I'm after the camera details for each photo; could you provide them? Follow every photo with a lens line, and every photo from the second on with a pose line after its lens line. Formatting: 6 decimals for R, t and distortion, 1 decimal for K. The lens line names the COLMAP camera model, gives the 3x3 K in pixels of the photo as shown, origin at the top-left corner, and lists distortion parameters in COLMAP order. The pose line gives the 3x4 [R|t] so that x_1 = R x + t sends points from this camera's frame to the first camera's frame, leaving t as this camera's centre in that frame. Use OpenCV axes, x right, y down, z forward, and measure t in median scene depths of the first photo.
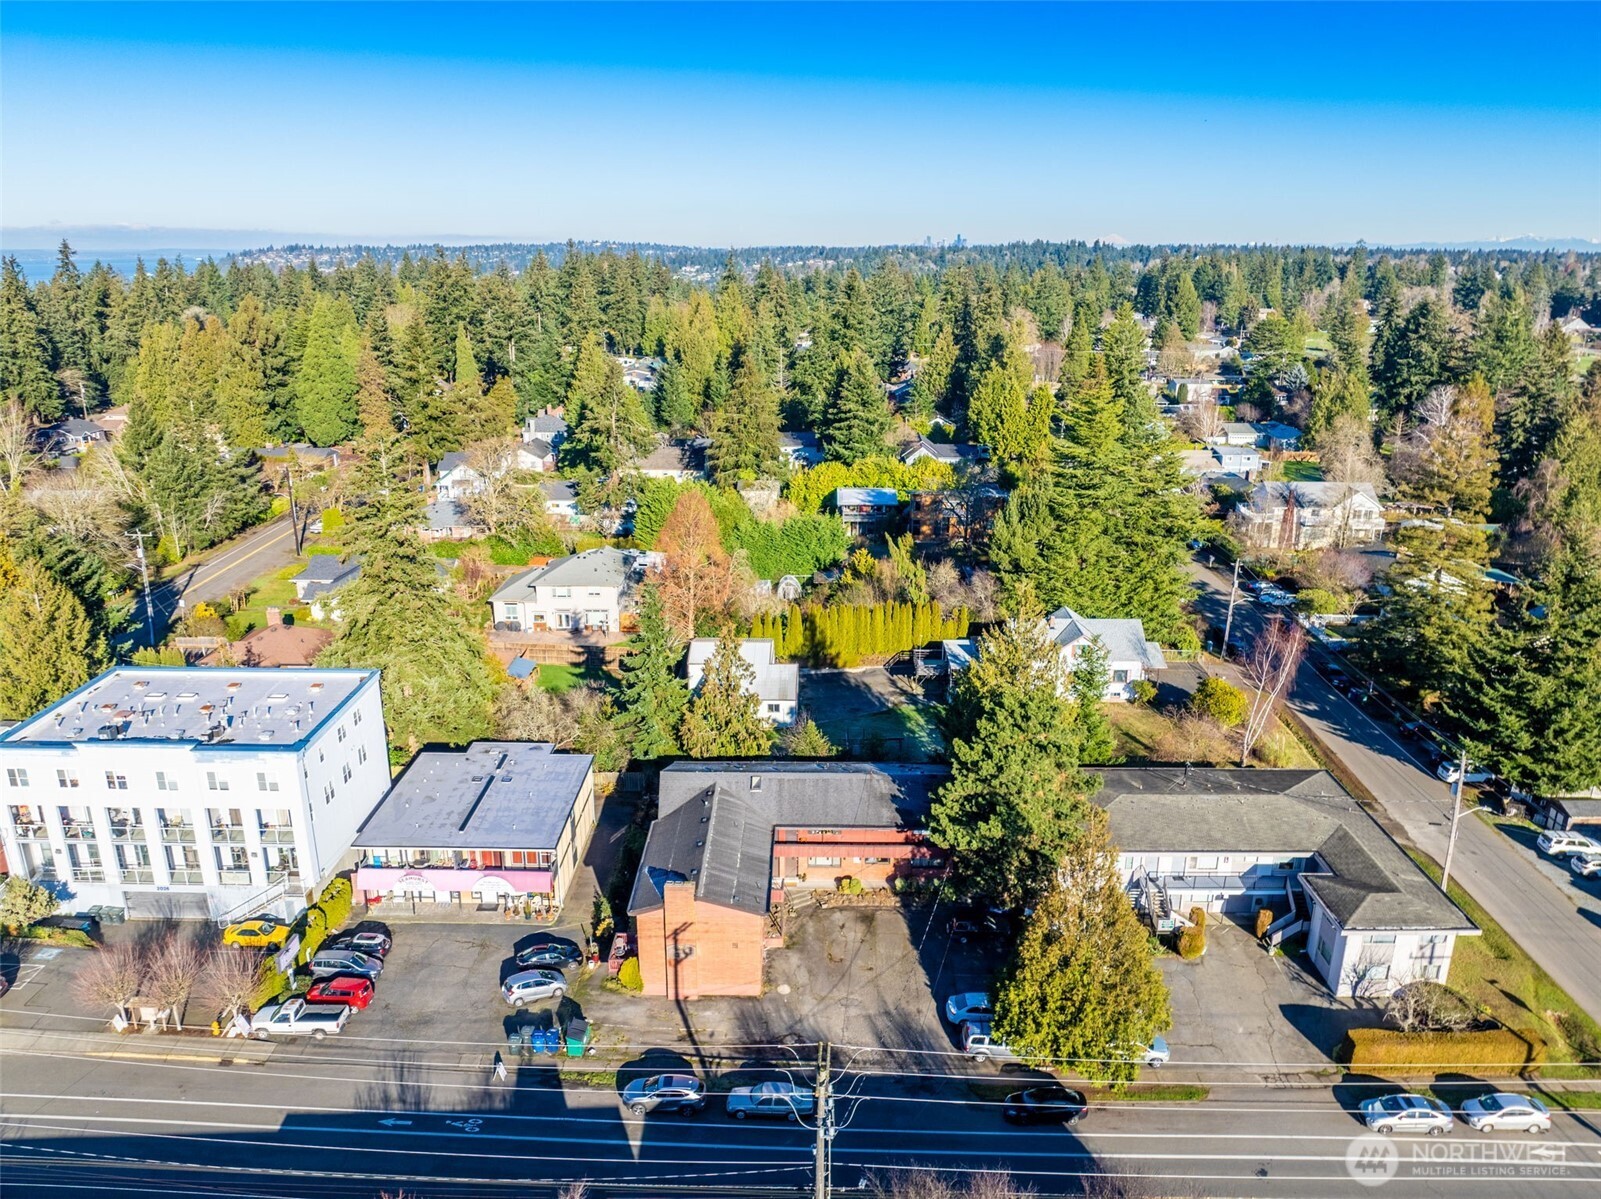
lens RADIAL K [[1129.8, 0, 807.1], [0, 1129.8, 603.5], [0, 0, 1]] dist [-0.036173, 0.003229]
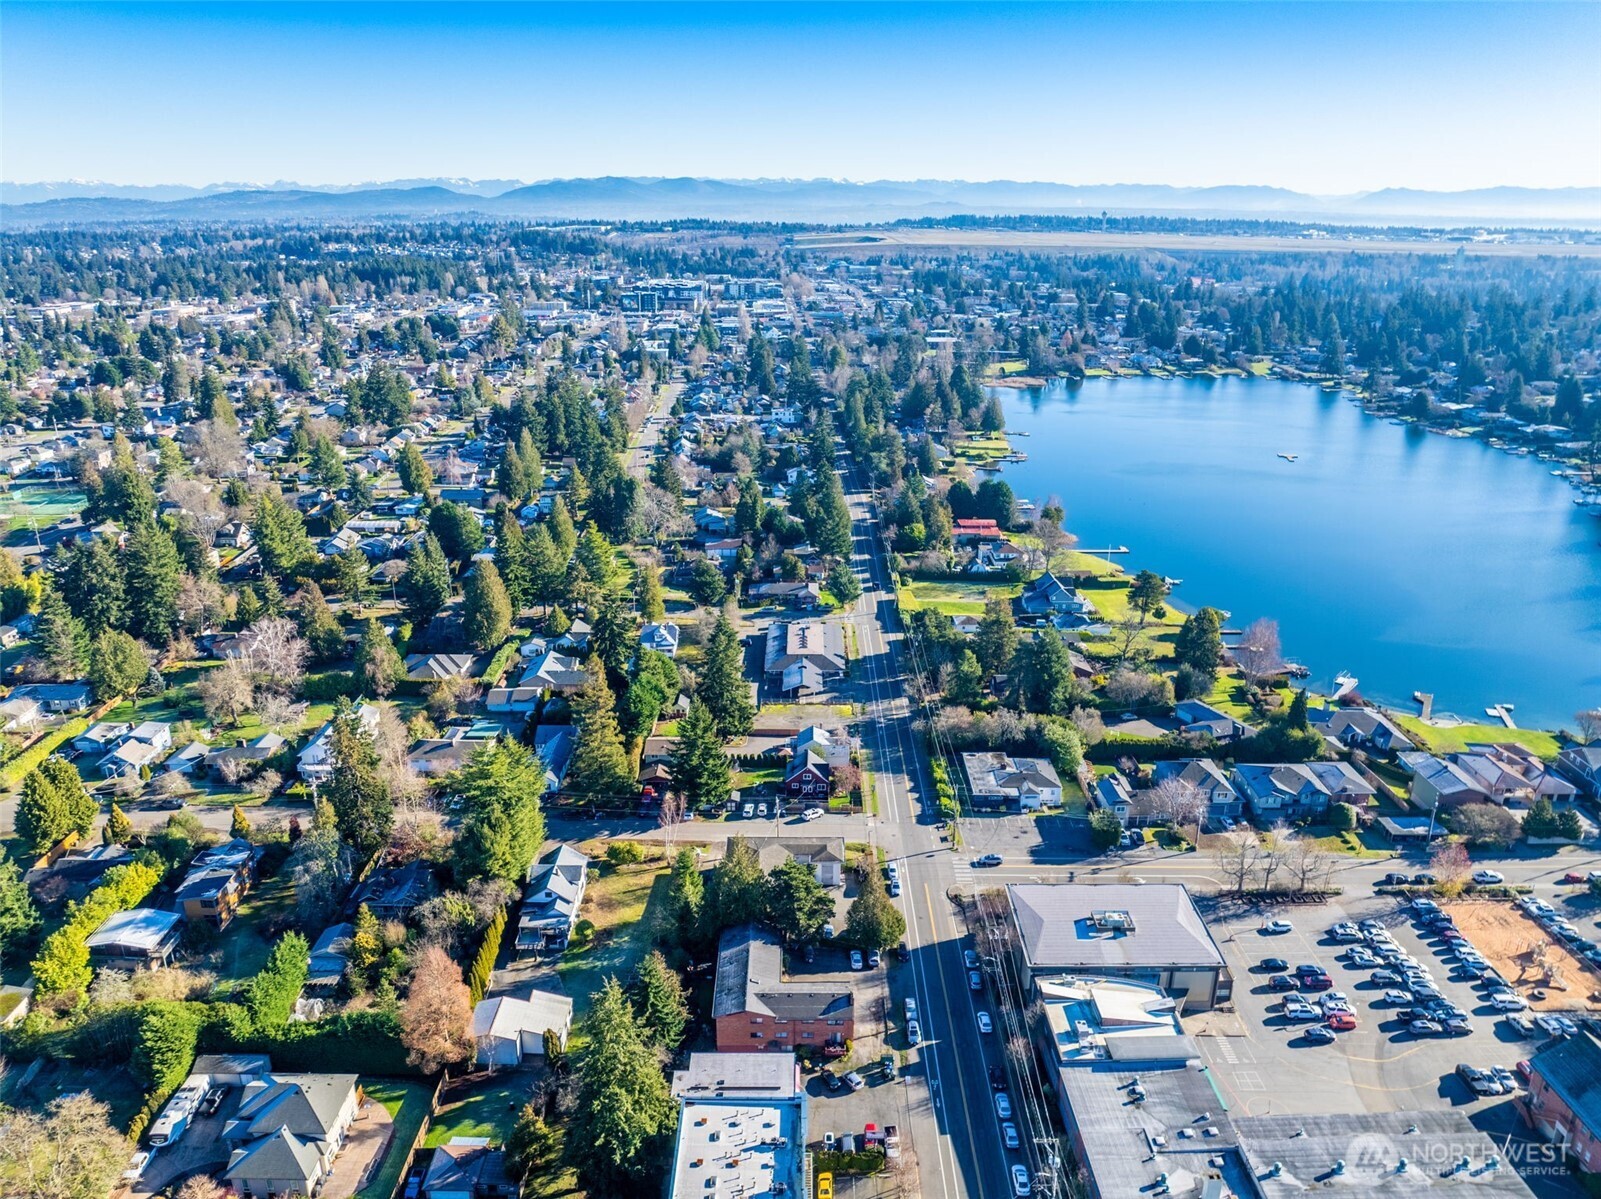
lens RADIAL K [[1129.8, 0, 807.1], [0, 1129.8, 603.5], [0, 0, 1]] dist [-0.036173, 0.003229]
pose [[-0.011165, -0.340115, 0.940318, -1.954556], [0.295022, 0.897395, 0.328092, -1.242875], [-0.955425, 0.281077, 0.090322, 0.568182]]
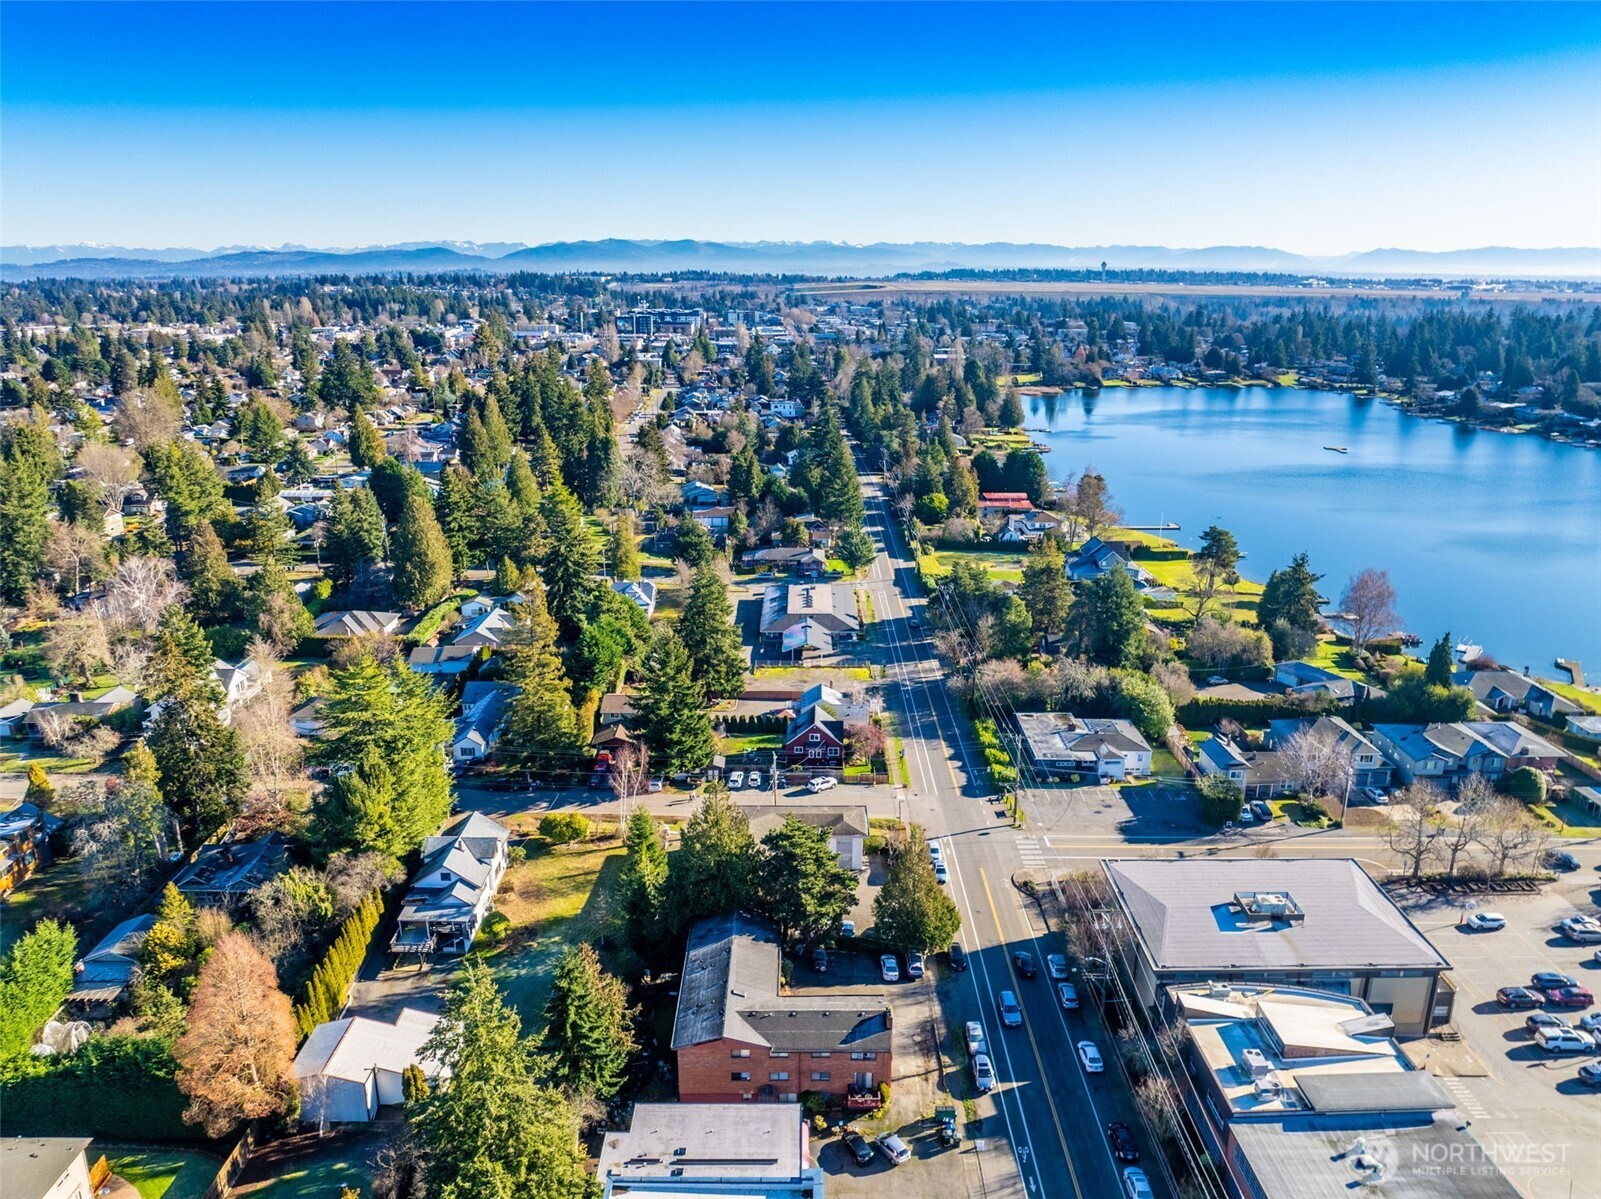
lens RADIAL K [[1129.8, 0, 807.1], [0, 1129.8, 603.5], [0, 0, 1]] dist [-0.036173, 0.003229]
pose [[-0.011294, -0.291504, 0.956503, -1.337380], [0.297228, 0.912349, 0.281557, -0.696162], [-0.954740, 0.287479, 0.076339, 0.744114]]
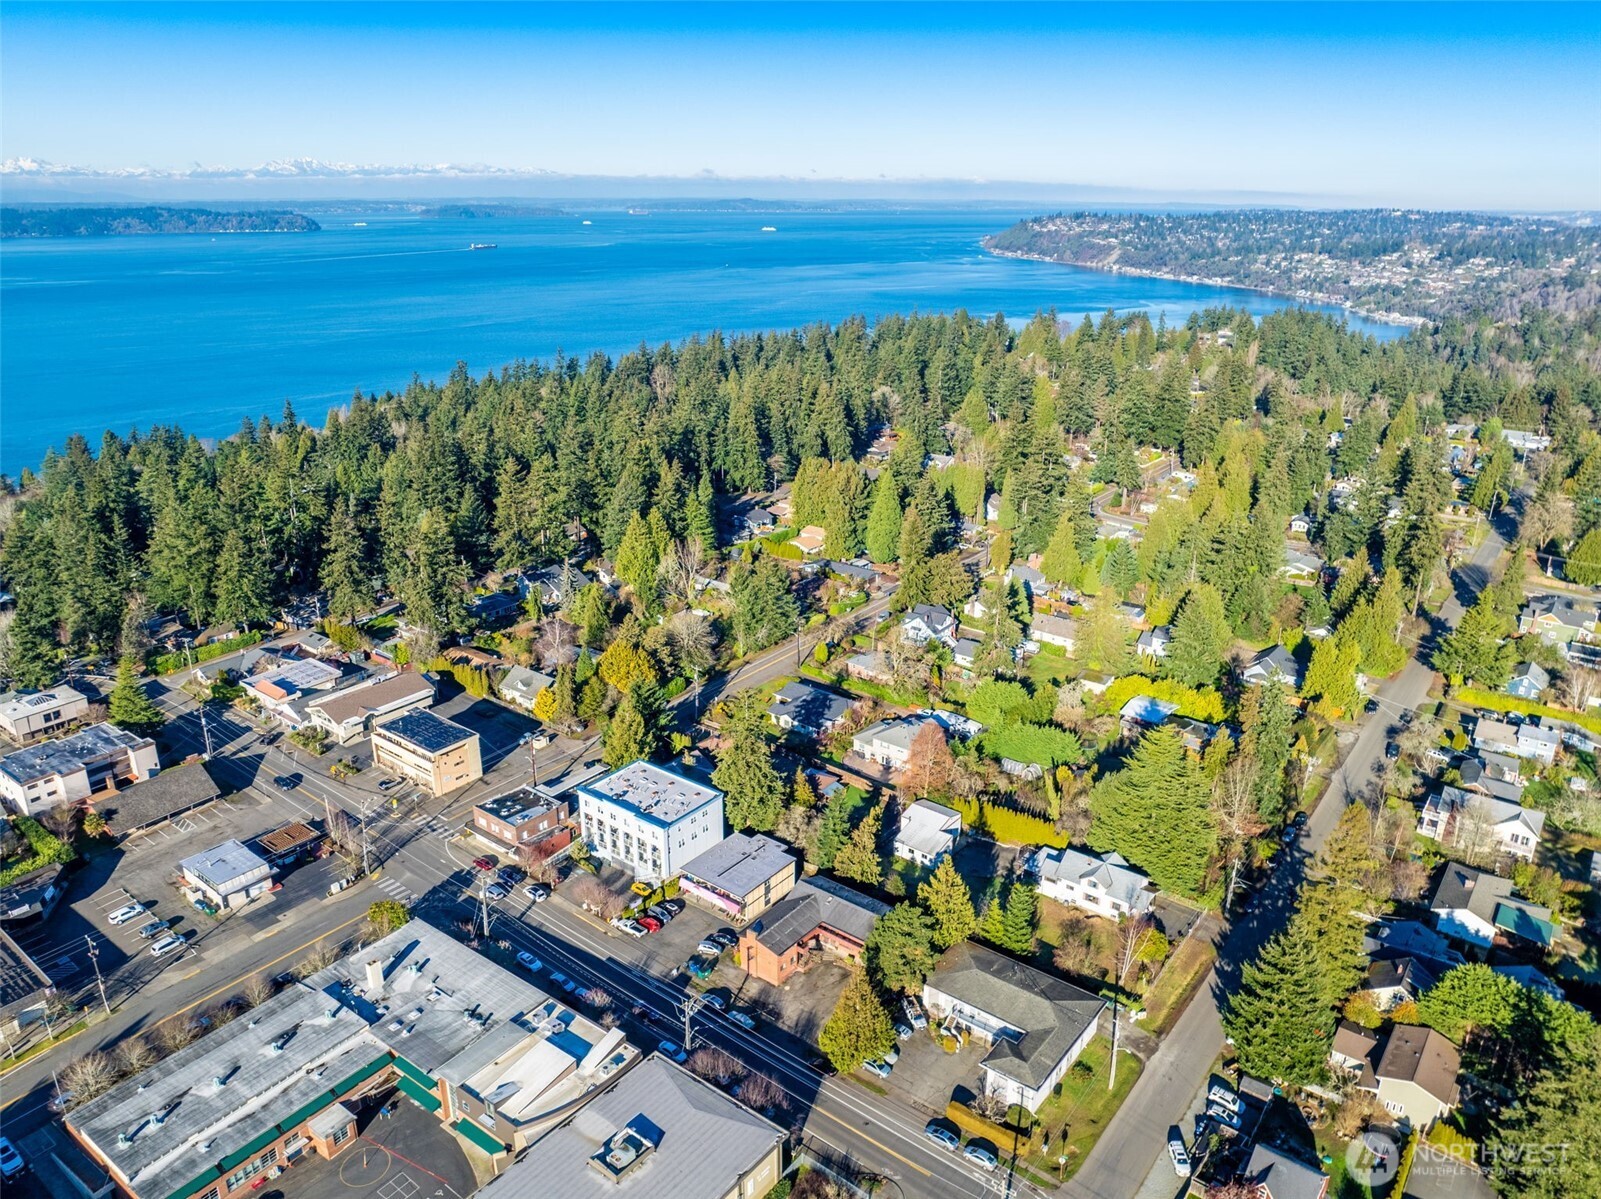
lens RADIAL K [[1098.9, 0, 800.5], [0, 1098.9, 599.5], [0, 0, 1]] dist [-0.004224, -0.000440]
pose [[0.800098, 0.197767, -0.566331, 1.121538], [-0.184529, 0.979456, 0.081335, -0.643501], [0.570782, 0.039428, 0.820155, -0.920046]]
